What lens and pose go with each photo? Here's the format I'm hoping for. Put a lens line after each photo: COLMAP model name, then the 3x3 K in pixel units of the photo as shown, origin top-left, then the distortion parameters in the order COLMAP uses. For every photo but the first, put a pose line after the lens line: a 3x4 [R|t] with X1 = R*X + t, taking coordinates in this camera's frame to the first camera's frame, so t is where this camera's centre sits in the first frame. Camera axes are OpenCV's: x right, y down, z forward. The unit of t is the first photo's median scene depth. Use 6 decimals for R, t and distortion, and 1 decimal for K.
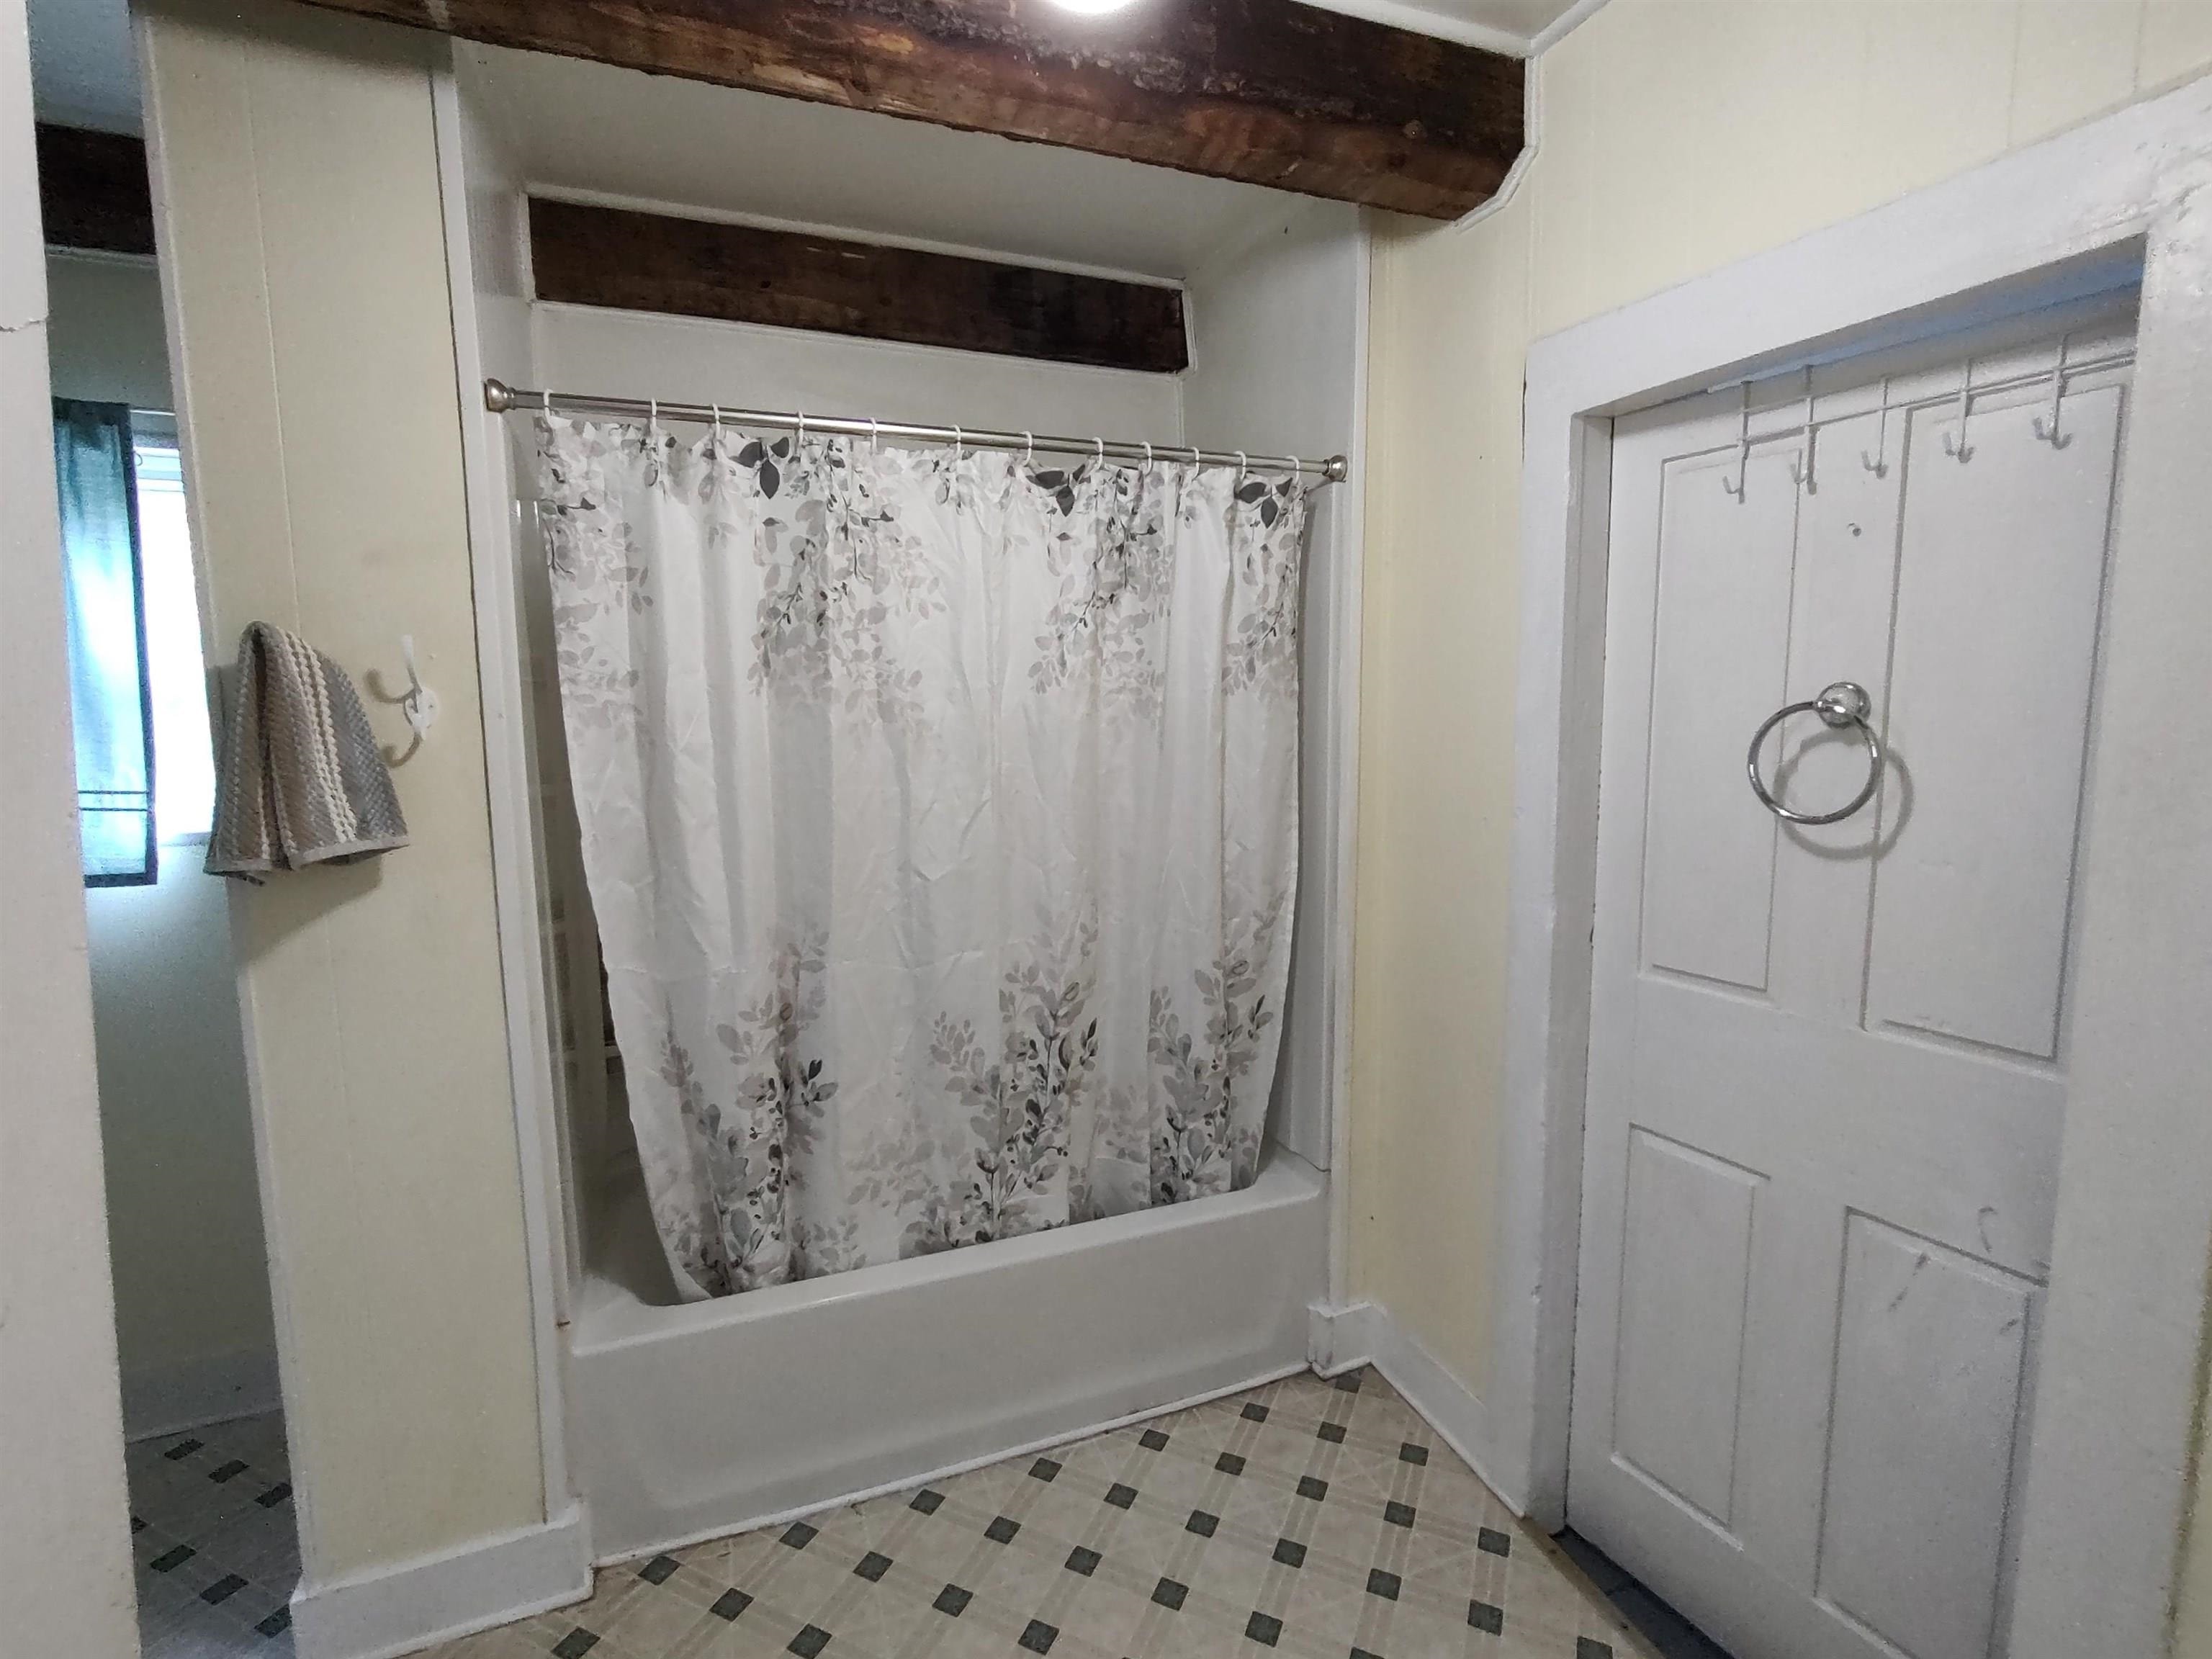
lens RADIAL K [[1024.2, 0, 1116.6], [0, 1024.2, 832.3], [0, 0, 1]] dist [-0.002993, 0.000387]
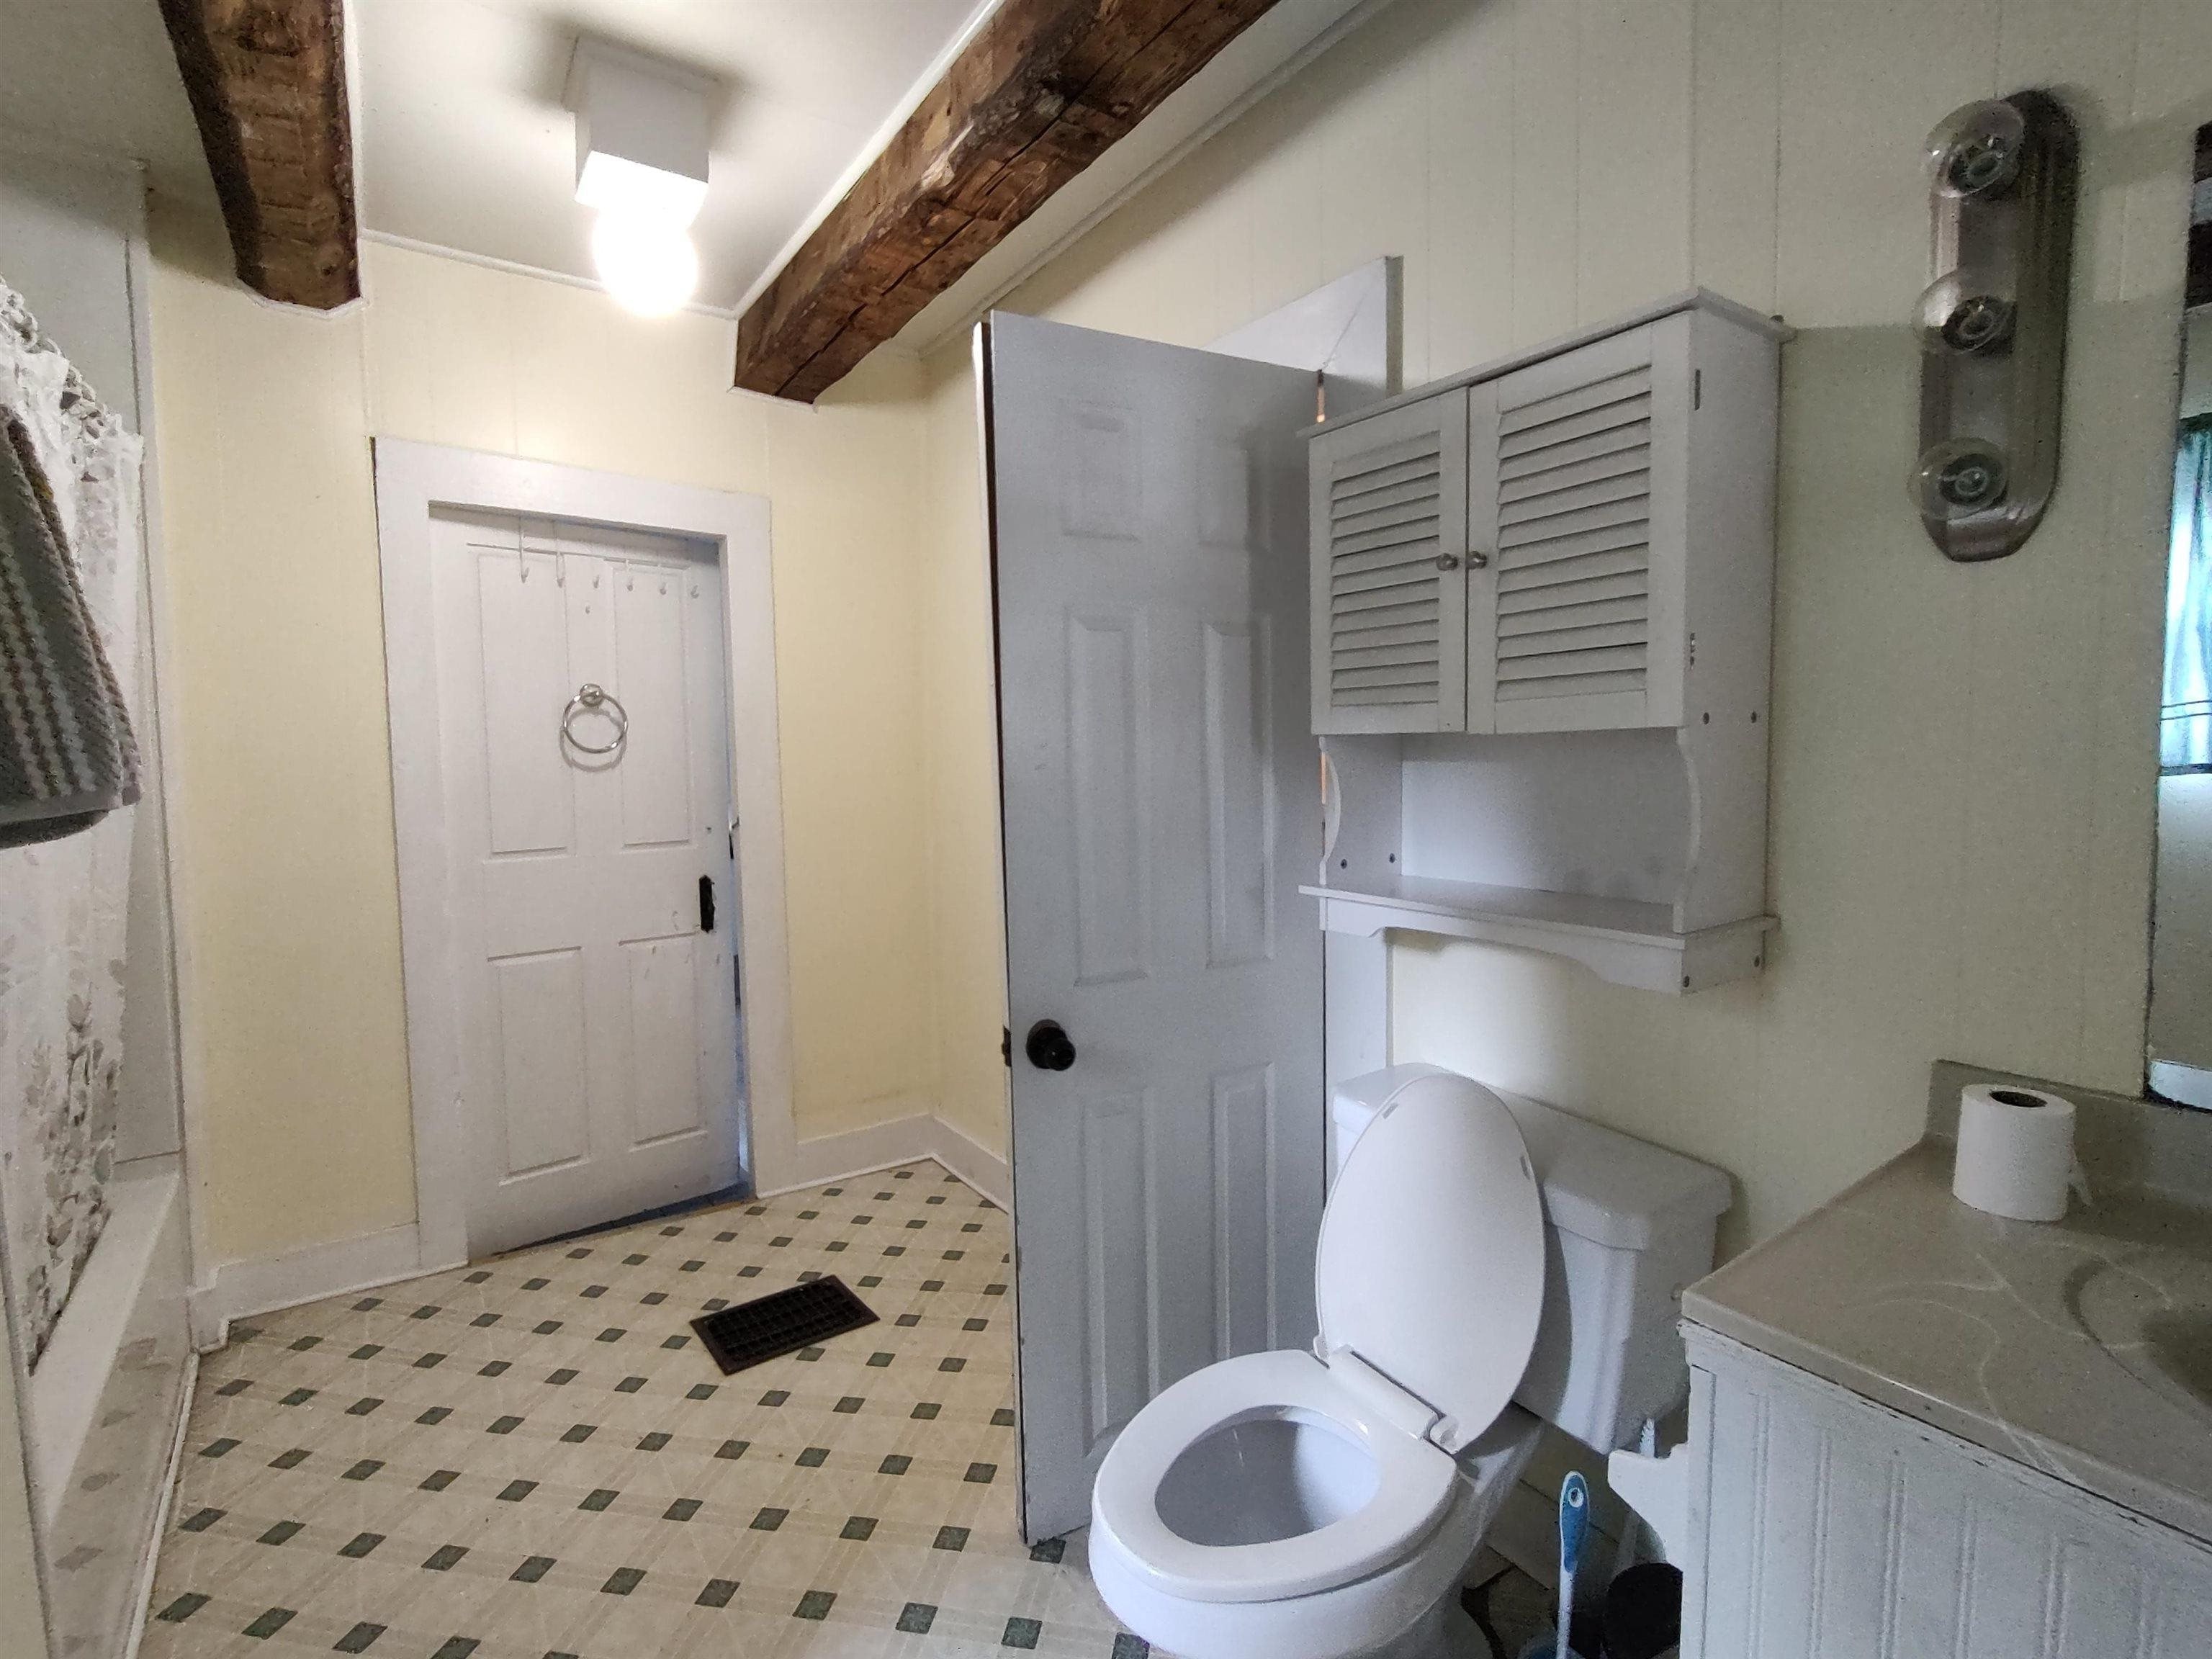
lens RADIAL K [[1024.2, 0, 1111.3], [0, 1024.2, 824.3], [0, 0, 1]] dist [-0.002993, 0.000387]
pose [[-0.243534, -0.067996, 0.967506, -1.368135], [0.125446, 0.986952, 0.100939, 0.047215], [-0.961746, 0.145951, -0.231826, 0.456258]]
